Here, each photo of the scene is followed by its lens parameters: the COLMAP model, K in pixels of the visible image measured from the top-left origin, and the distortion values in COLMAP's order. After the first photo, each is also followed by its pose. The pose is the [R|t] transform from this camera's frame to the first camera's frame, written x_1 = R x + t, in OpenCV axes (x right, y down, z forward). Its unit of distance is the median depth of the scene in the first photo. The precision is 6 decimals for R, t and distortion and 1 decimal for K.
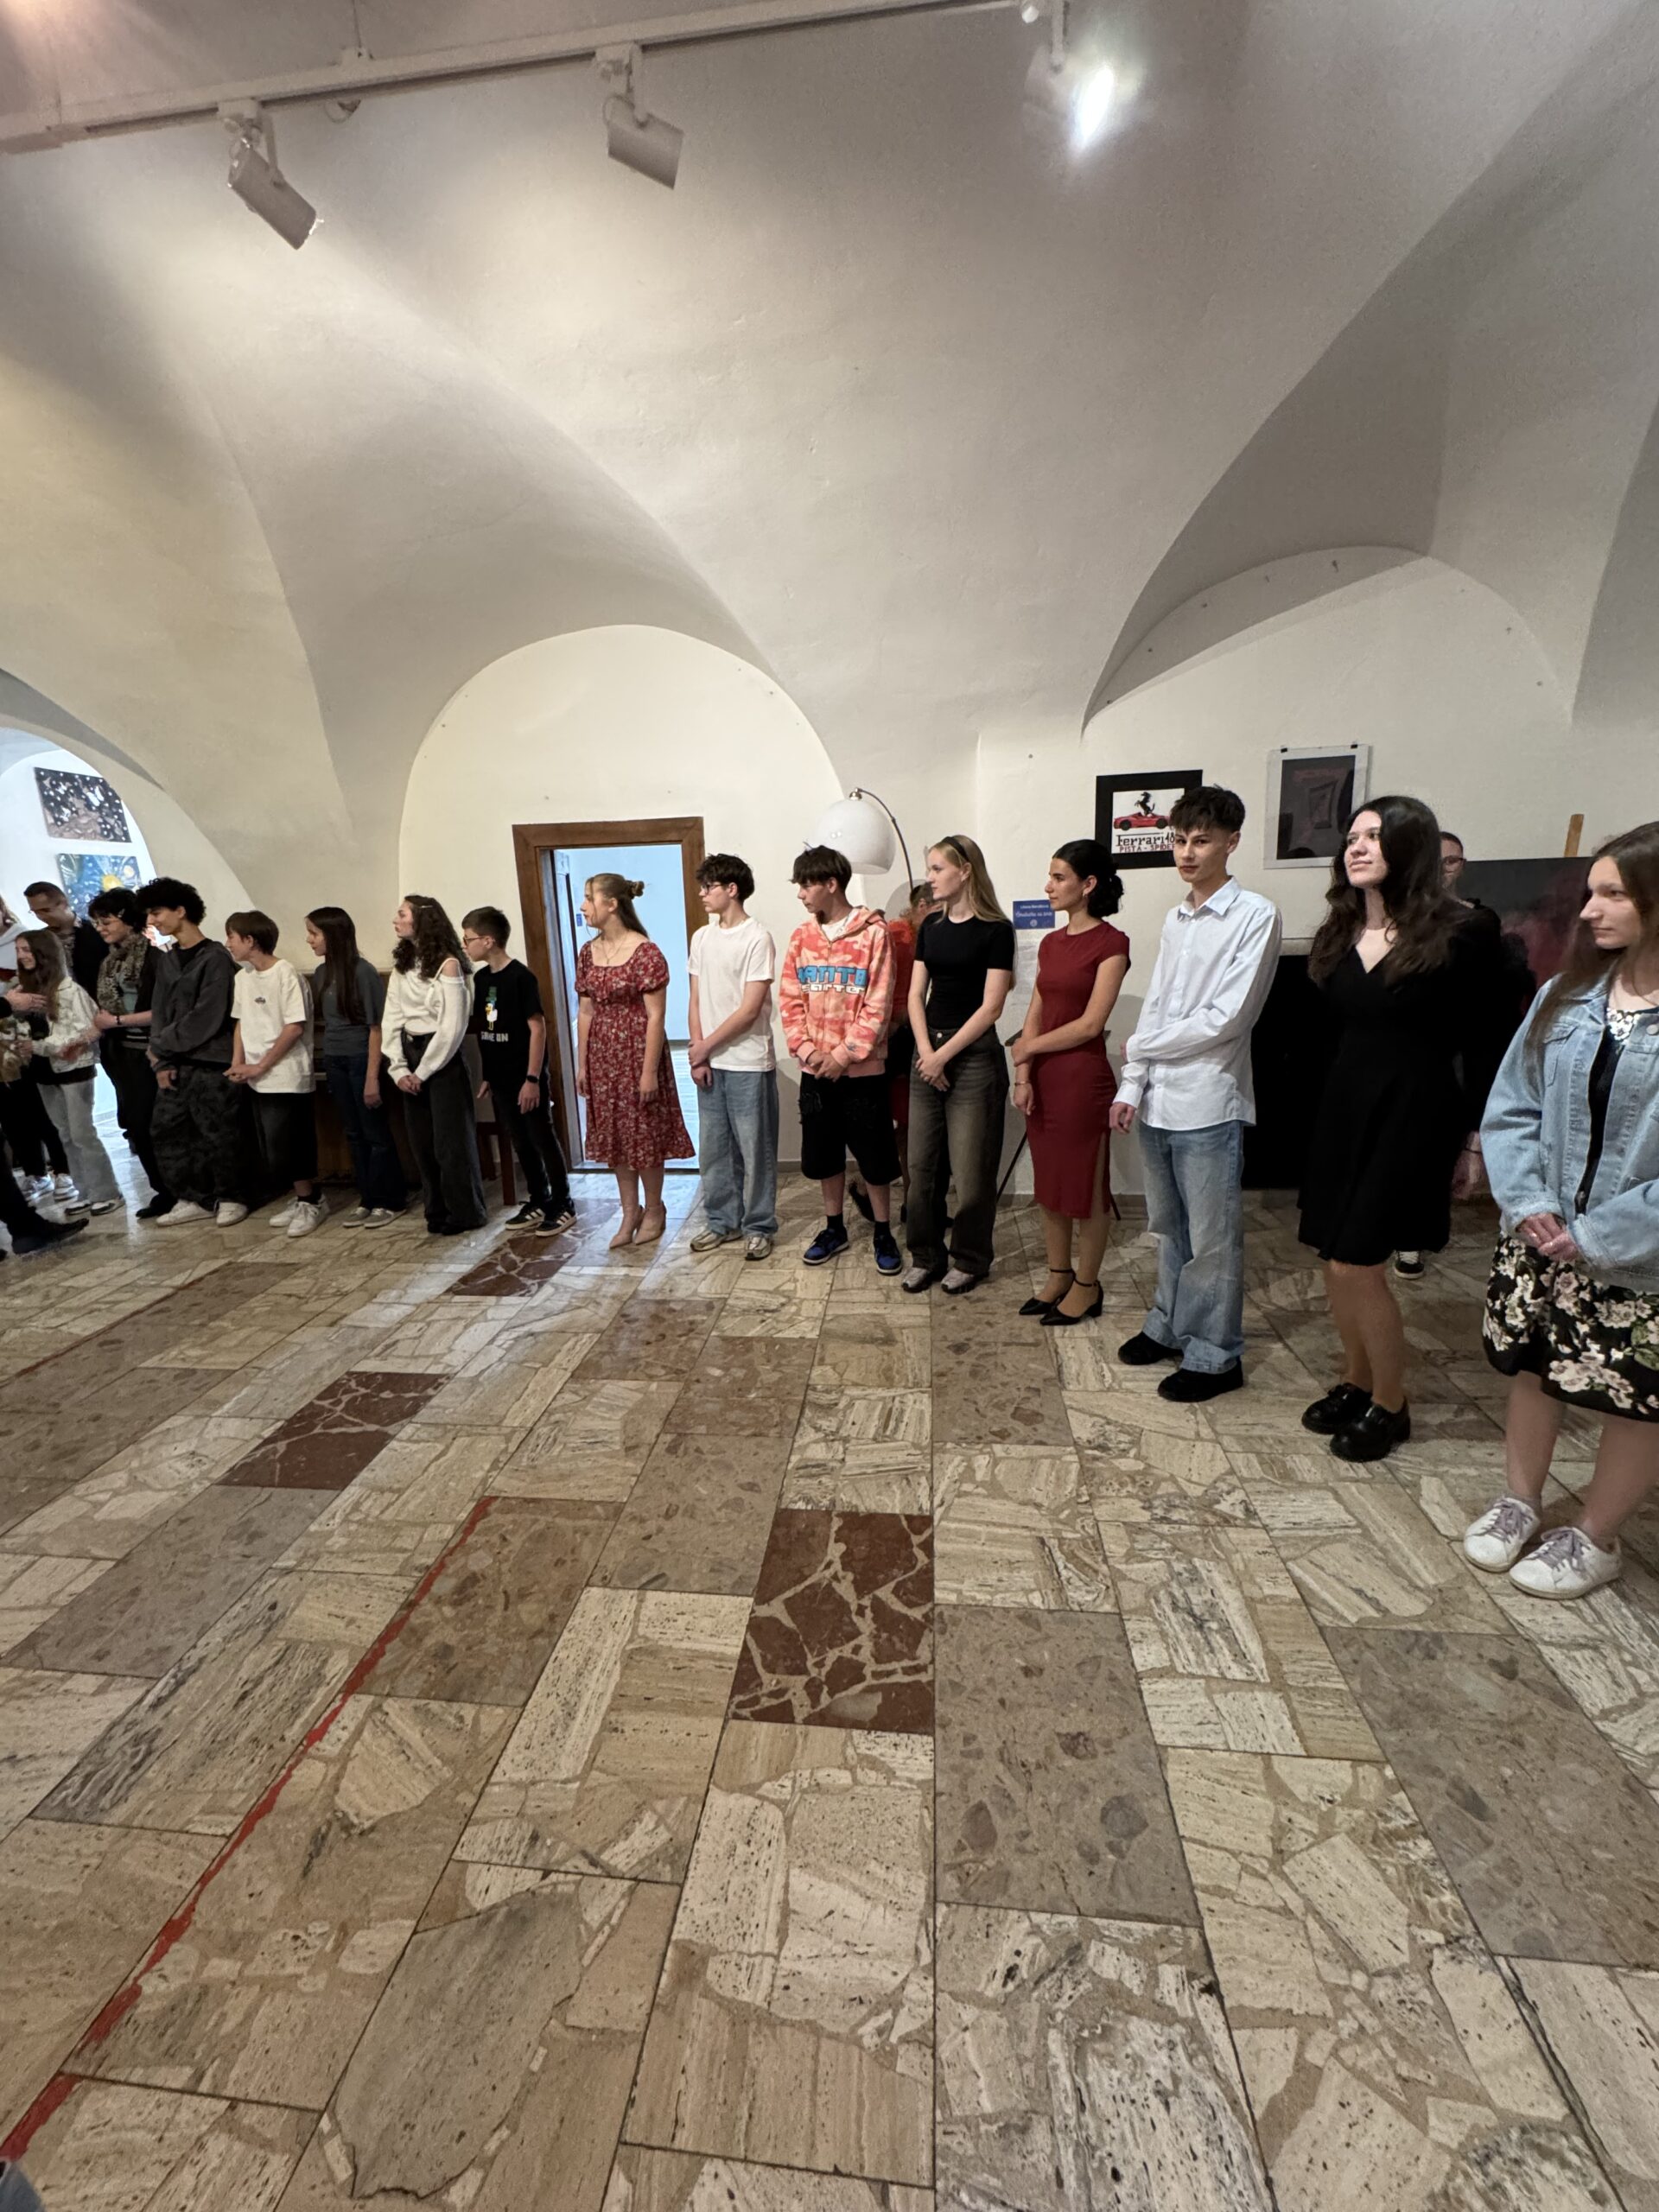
lens RADIAL K [[886.9, 0, 824.7], [0, 886.9, 1108.5], [0, 0, 1]] dist [-0.003946, -0.001214]
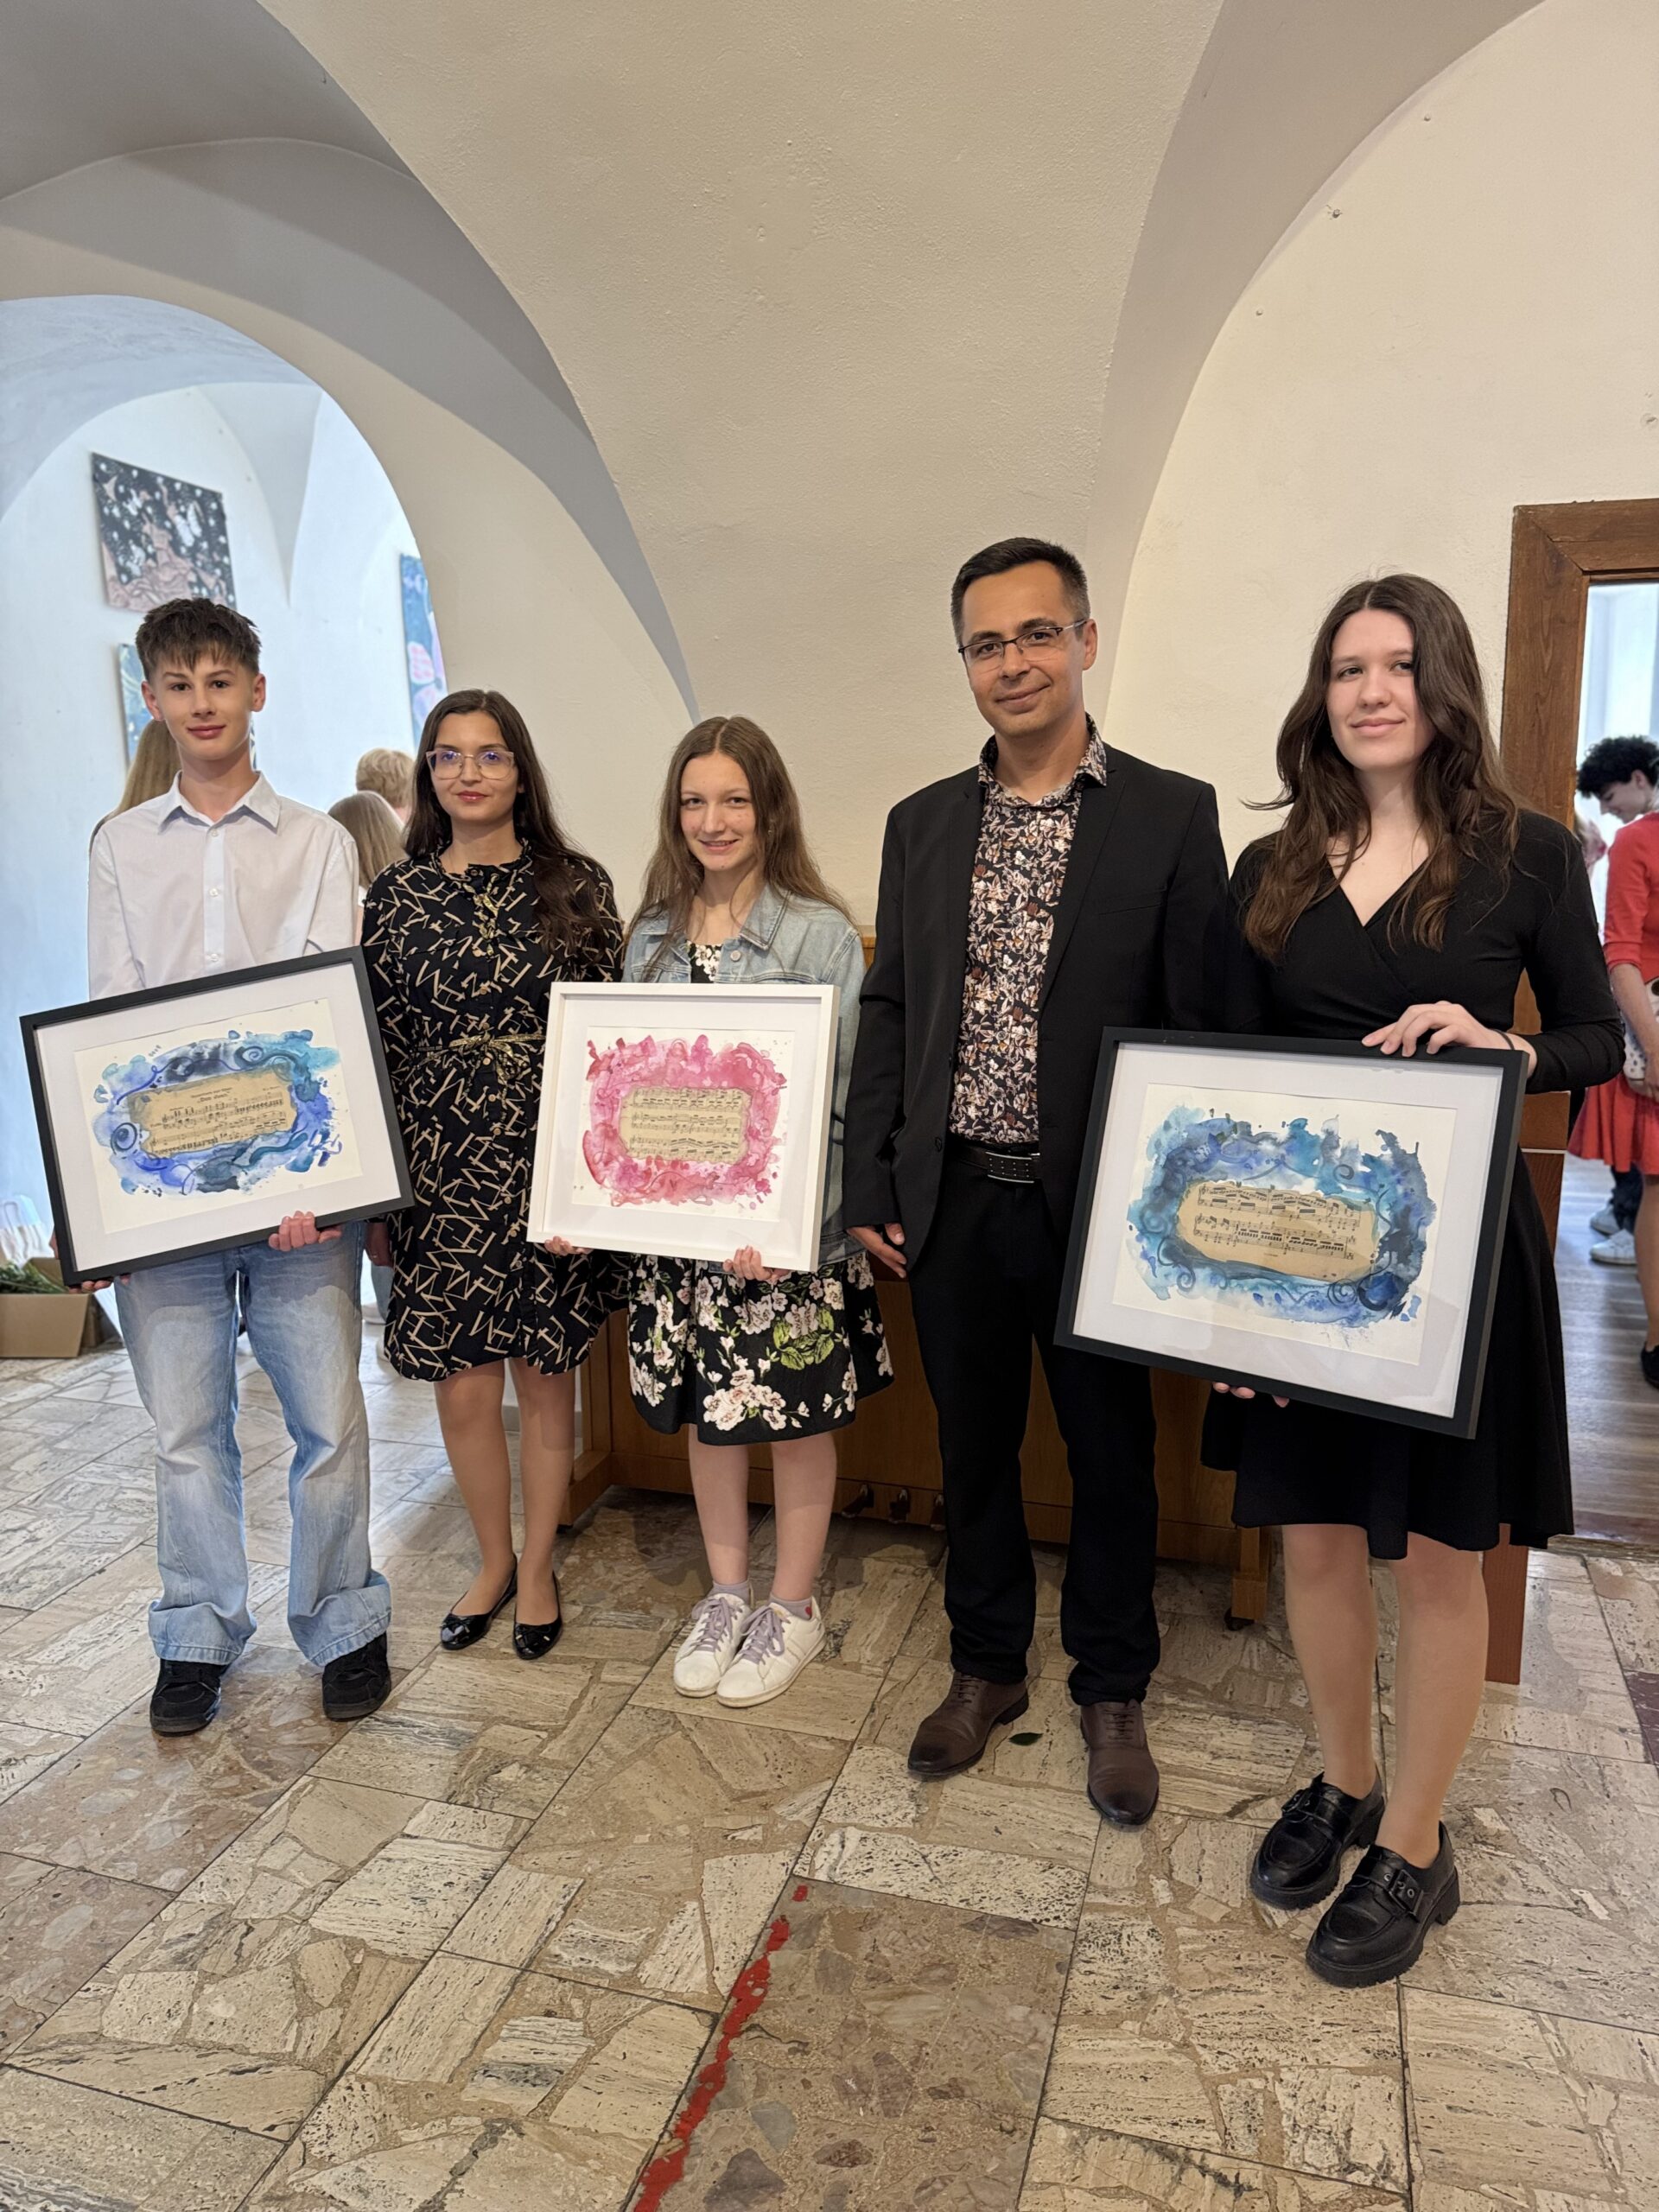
lens RADIAL K [[1666.4, 0, 837.2], [0, 1666.4, 1112.5], [0, 0, 1]] dist [-0.010438, -0.005735]
pose [[0.978638, 0.057983, -0.197245, -0.834991], [-0.067729, 0.996776, -0.043023, -0.094669], [0.194115, 0.055463, 0.979410, 0.645794]]
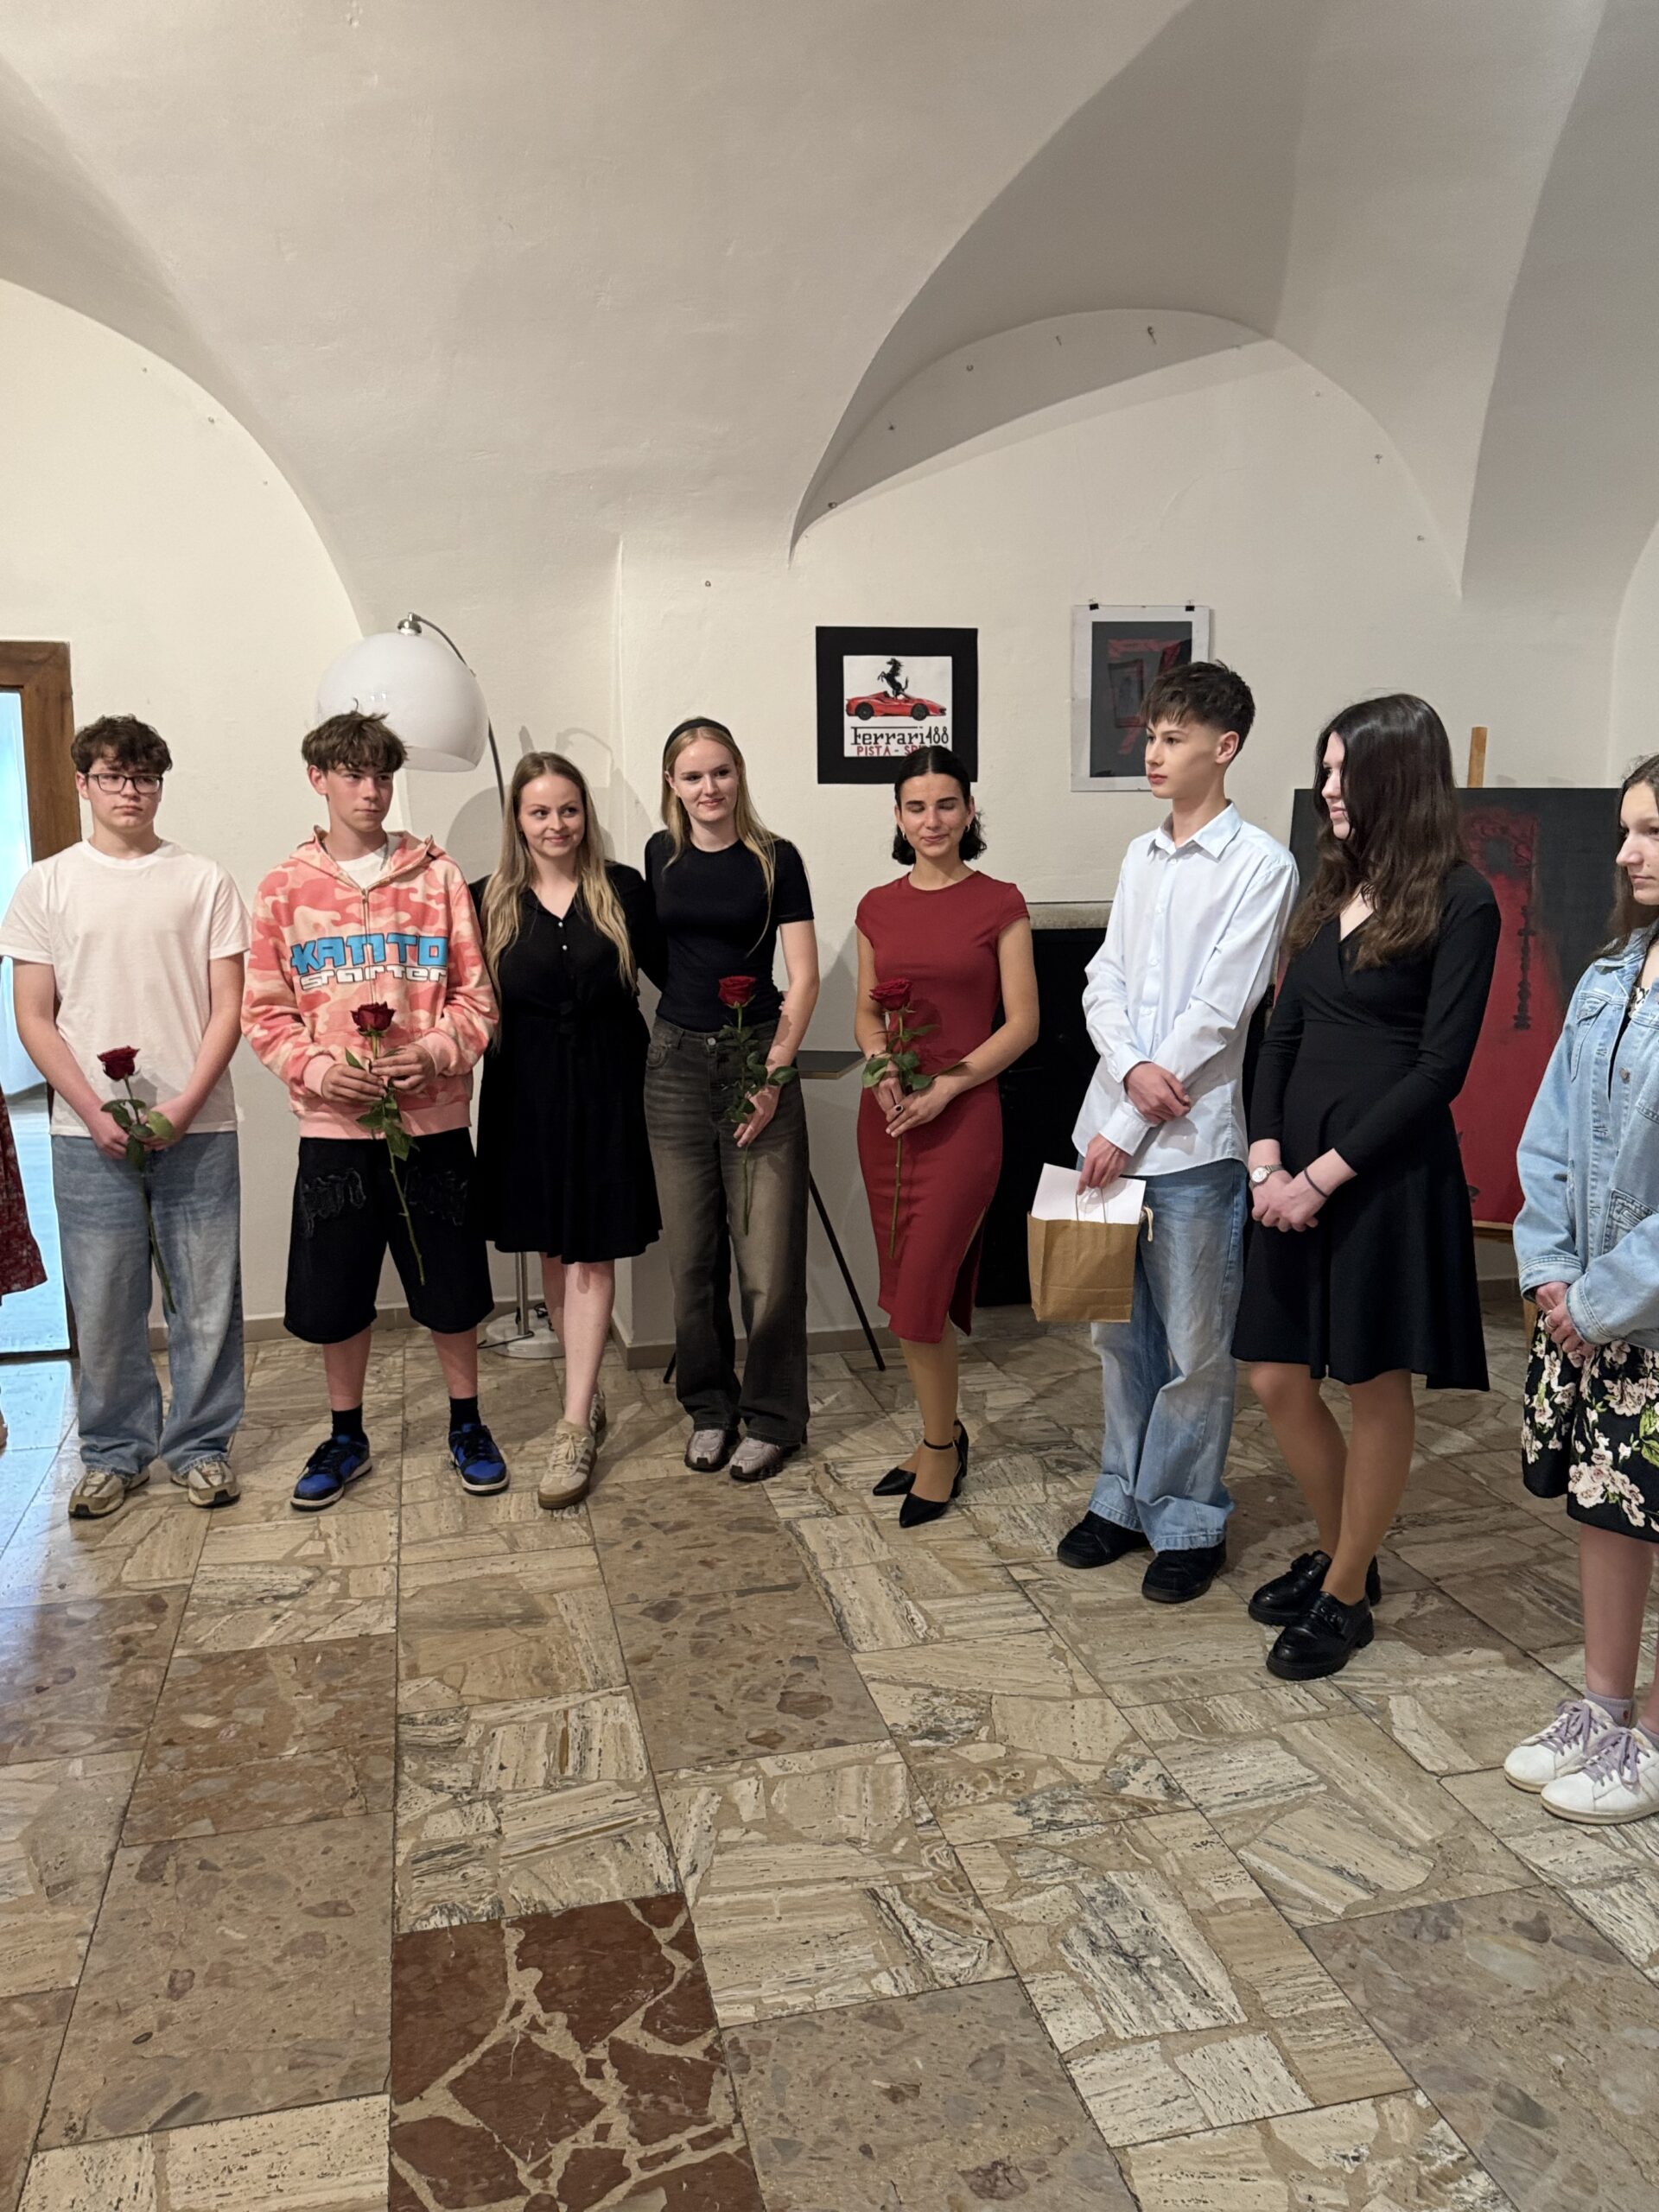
lens RADIAL K [[1693.2, 0, 840.9], [0, 1693.2, 1112.5], [0, 0, 1]] dist [0.031157, -0.048017]
pose [[0.935825, -0.025363, 0.351551, -0.119431], [0.048107, 0.997265, -0.056110, 0.022172], [-0.349166, 0.069421, 0.934486, -0.067611]]
